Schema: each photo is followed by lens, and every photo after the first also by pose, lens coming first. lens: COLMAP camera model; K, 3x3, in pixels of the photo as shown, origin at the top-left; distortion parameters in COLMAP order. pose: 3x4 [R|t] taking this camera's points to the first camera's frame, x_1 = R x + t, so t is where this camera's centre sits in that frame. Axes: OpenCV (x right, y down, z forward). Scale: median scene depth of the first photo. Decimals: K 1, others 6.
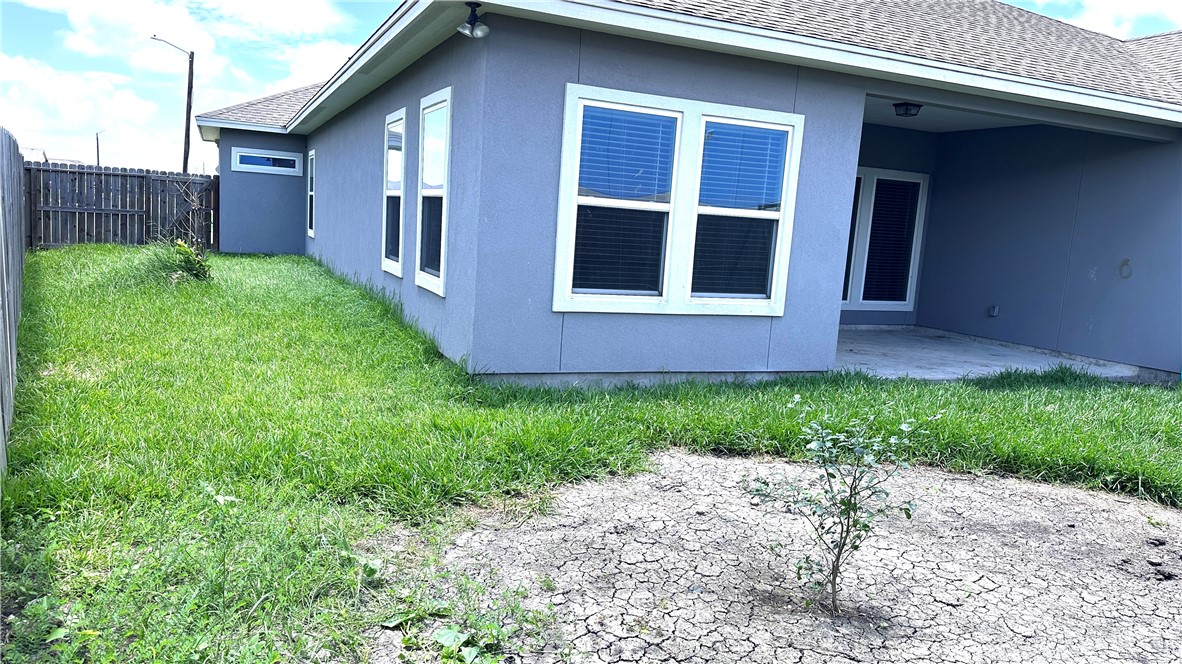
lens RADIAL K [[834.5, 0, 591.0], [0, 834.5, 332.0], [0, 0, 1]] dist [0.000668, 0.000177]
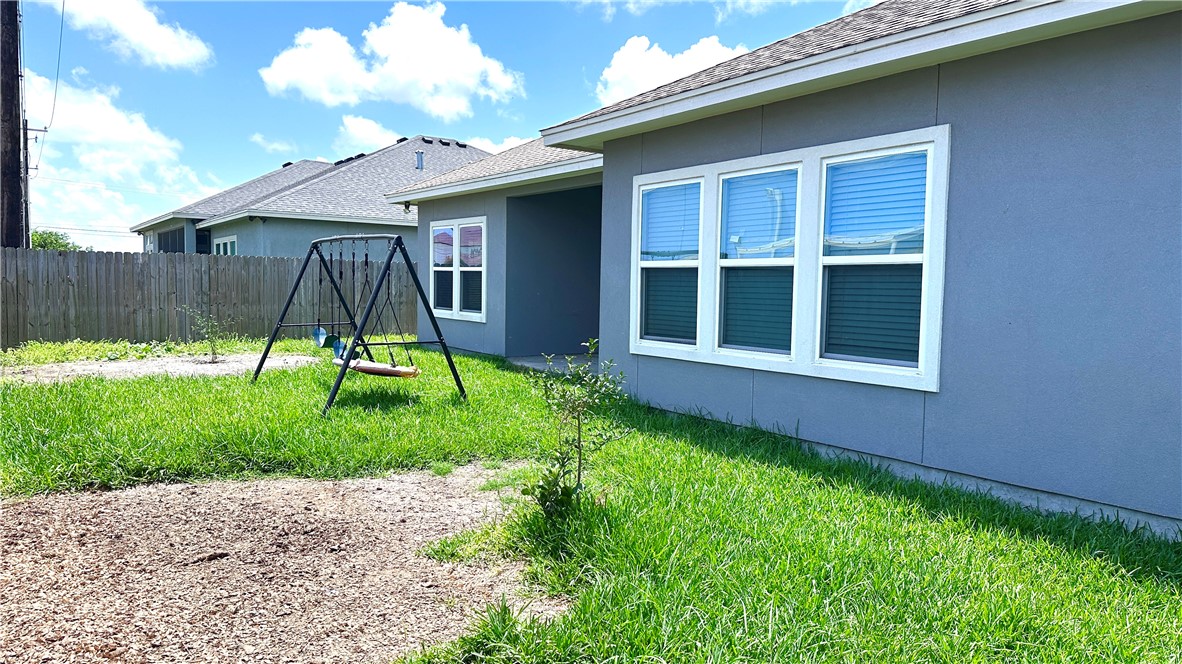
lens RADIAL K [[834.5, 0, 591.0], [0, 834.5, 332.0], [0, 0, 1]] dist [0.000668, 0.000177]
pose [[0.183783, -0.001619, -0.982966, 1.087833], [-0.126206, 0.991683, -0.025230, -0.017453], [0.974831, 0.128693, 0.182050, 0.666393]]
